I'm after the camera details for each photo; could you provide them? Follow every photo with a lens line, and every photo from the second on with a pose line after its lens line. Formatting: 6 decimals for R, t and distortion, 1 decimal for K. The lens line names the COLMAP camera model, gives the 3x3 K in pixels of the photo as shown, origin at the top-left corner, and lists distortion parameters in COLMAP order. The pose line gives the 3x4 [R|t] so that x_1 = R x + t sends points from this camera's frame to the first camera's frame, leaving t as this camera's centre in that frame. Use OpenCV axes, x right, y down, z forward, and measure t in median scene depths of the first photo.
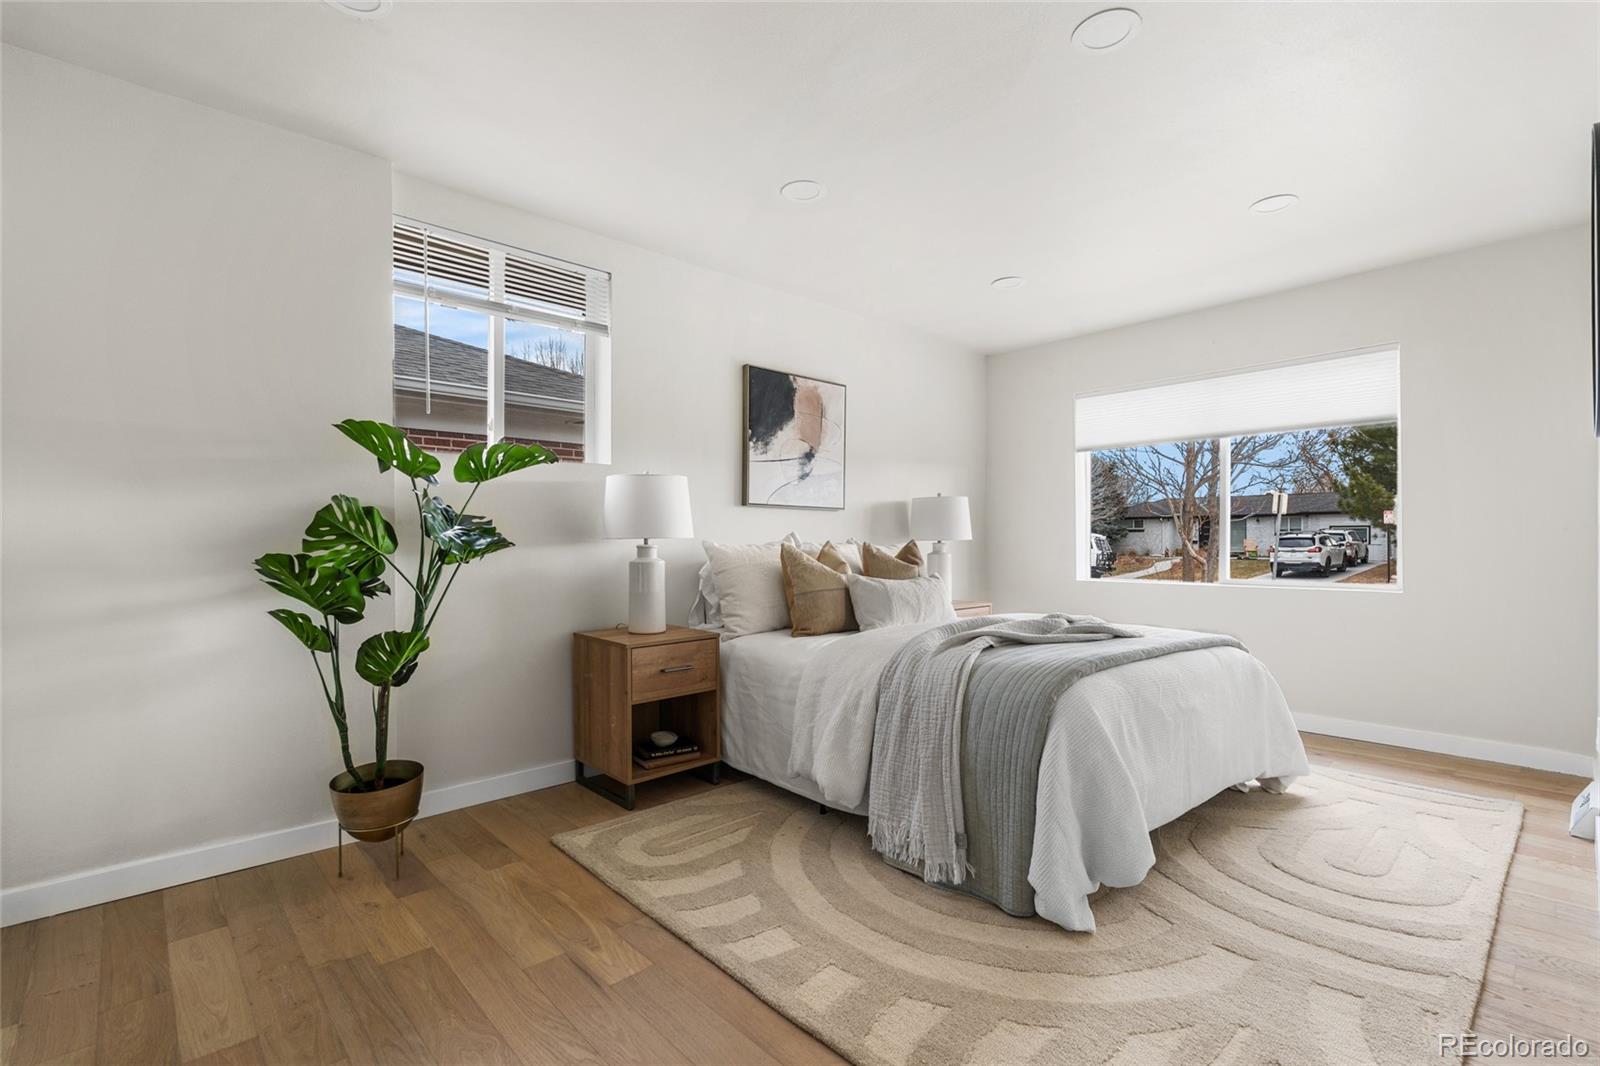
lens RADIAL K [[709.3, 0, 798.4], [0, 709.3, 541.9], [0, 0, 1]] dist [0.000861, -0.000890]
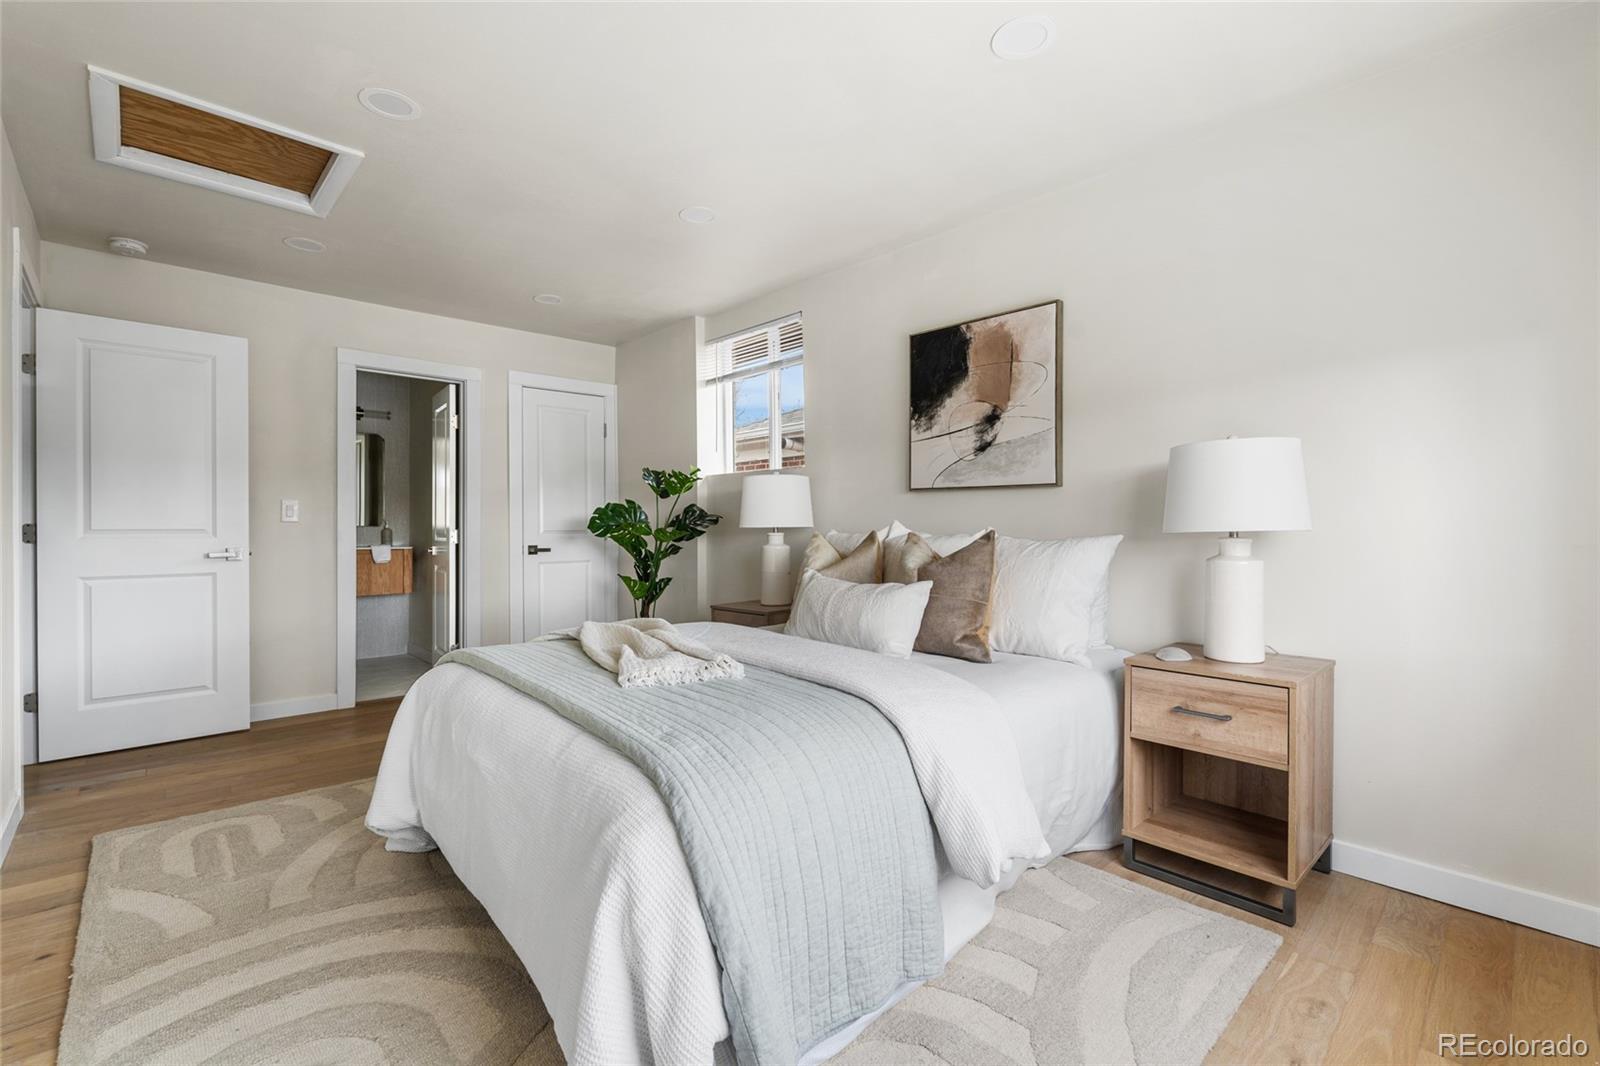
lens RADIAL K [[709.3, 0, 798.1], [0, 709.3, 527.5], [0, 0, 1]] dist [0.000861, -0.000890]
pose [[0.042923, 0.001161, -0.999078, 0.779603], [0.003792, 0.999992, 0.001325, -0.006947], [0.999071, -0.003846, 0.042918, 0.773793]]
